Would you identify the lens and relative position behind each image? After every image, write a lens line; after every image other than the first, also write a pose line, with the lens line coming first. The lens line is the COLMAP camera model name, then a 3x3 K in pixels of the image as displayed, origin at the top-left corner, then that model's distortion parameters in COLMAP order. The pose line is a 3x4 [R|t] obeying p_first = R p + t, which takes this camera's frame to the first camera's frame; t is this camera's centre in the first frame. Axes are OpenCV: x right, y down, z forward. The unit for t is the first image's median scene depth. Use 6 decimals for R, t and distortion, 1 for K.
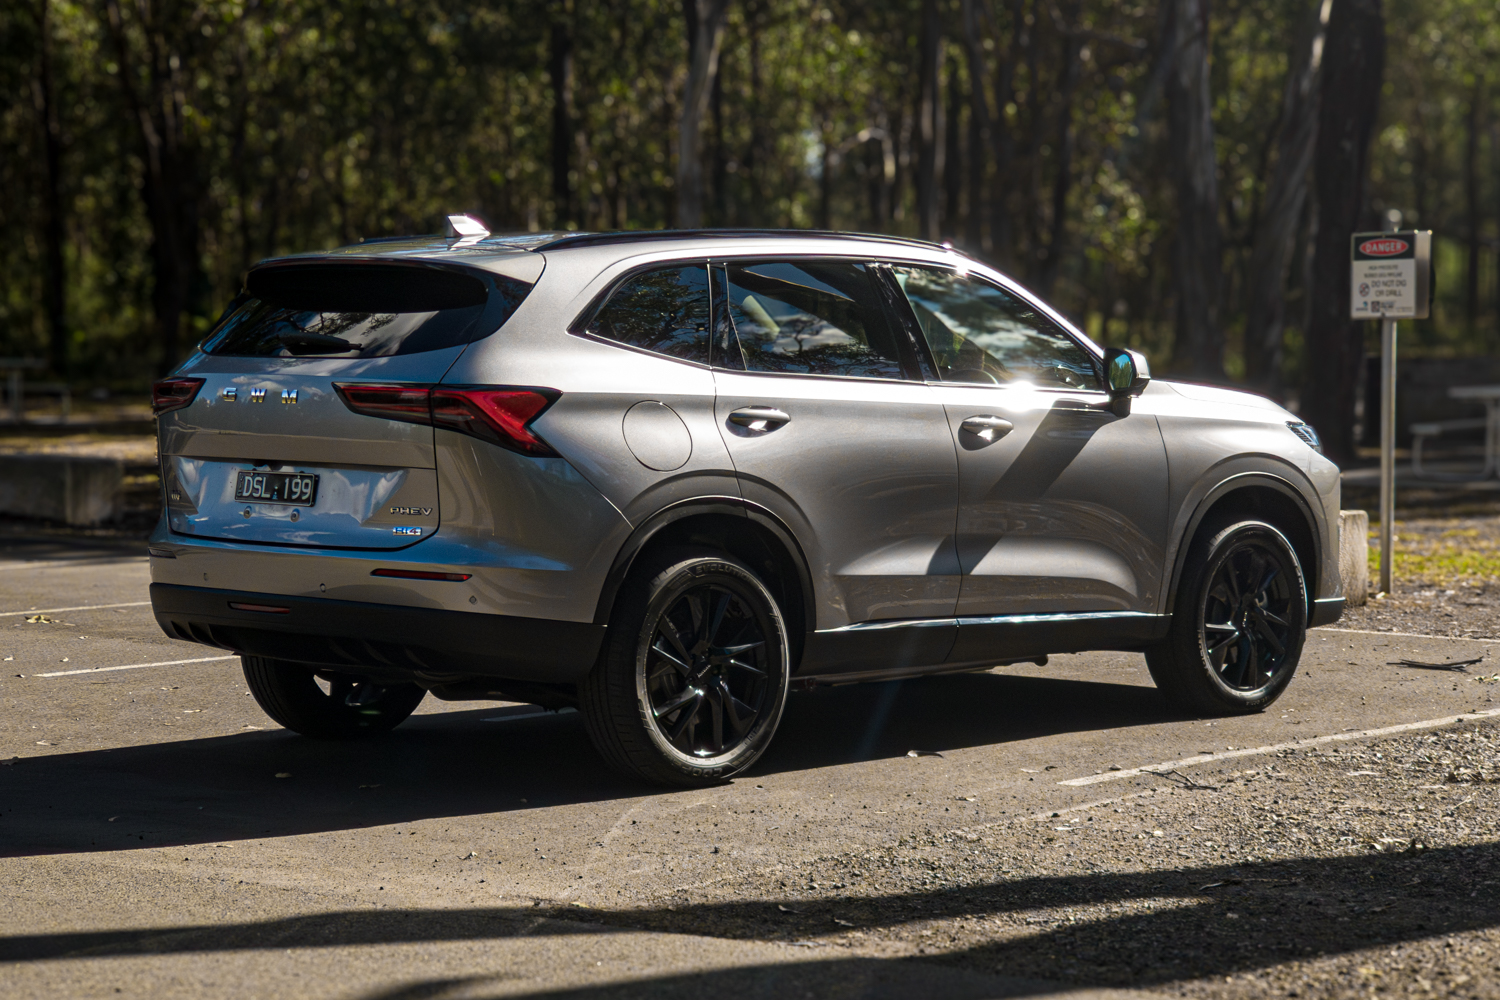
lens RADIAL K [[3223.0, 0, 750.0], [0, 3223.0, 500.0], [0, 0, 1]] dist [0.119856, 0.489222]
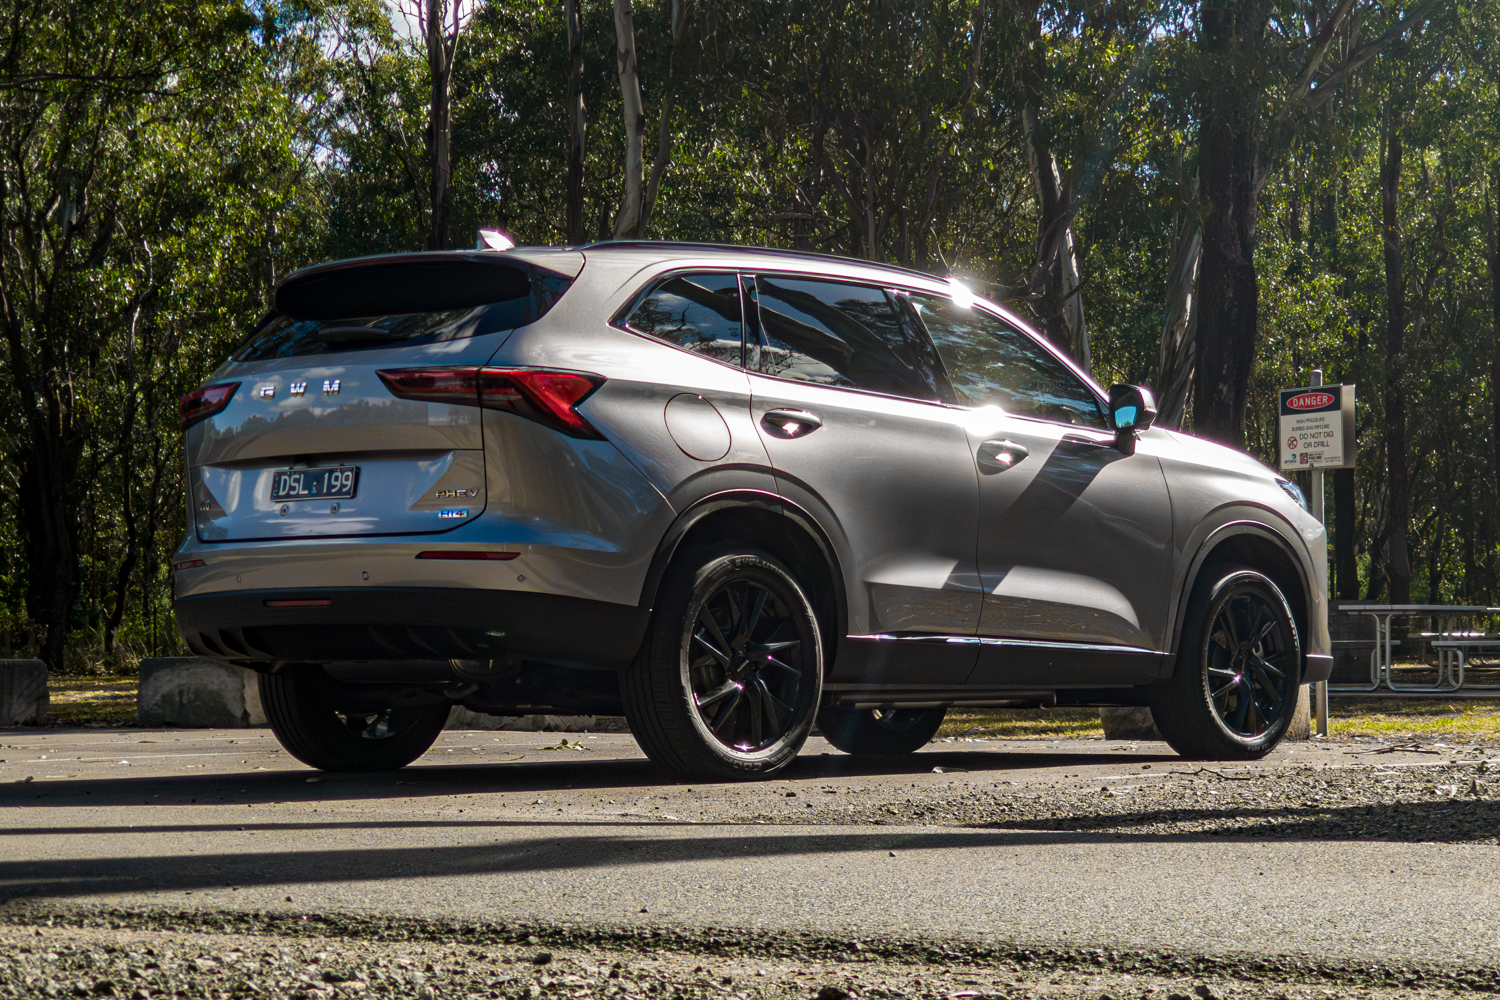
lens RADIAL K [[3223.0, 0, 750.0], [0, 3223.0, 500.0], [0, 0, 1]] dist [0.119856, 0.489222]
pose [[0.998599, -0.002986, 0.052832, -0.063691], [0.008379, 0.994734, -0.102146, 0.102553], [-0.052249, 0.102446, 0.993365, 0.000303]]
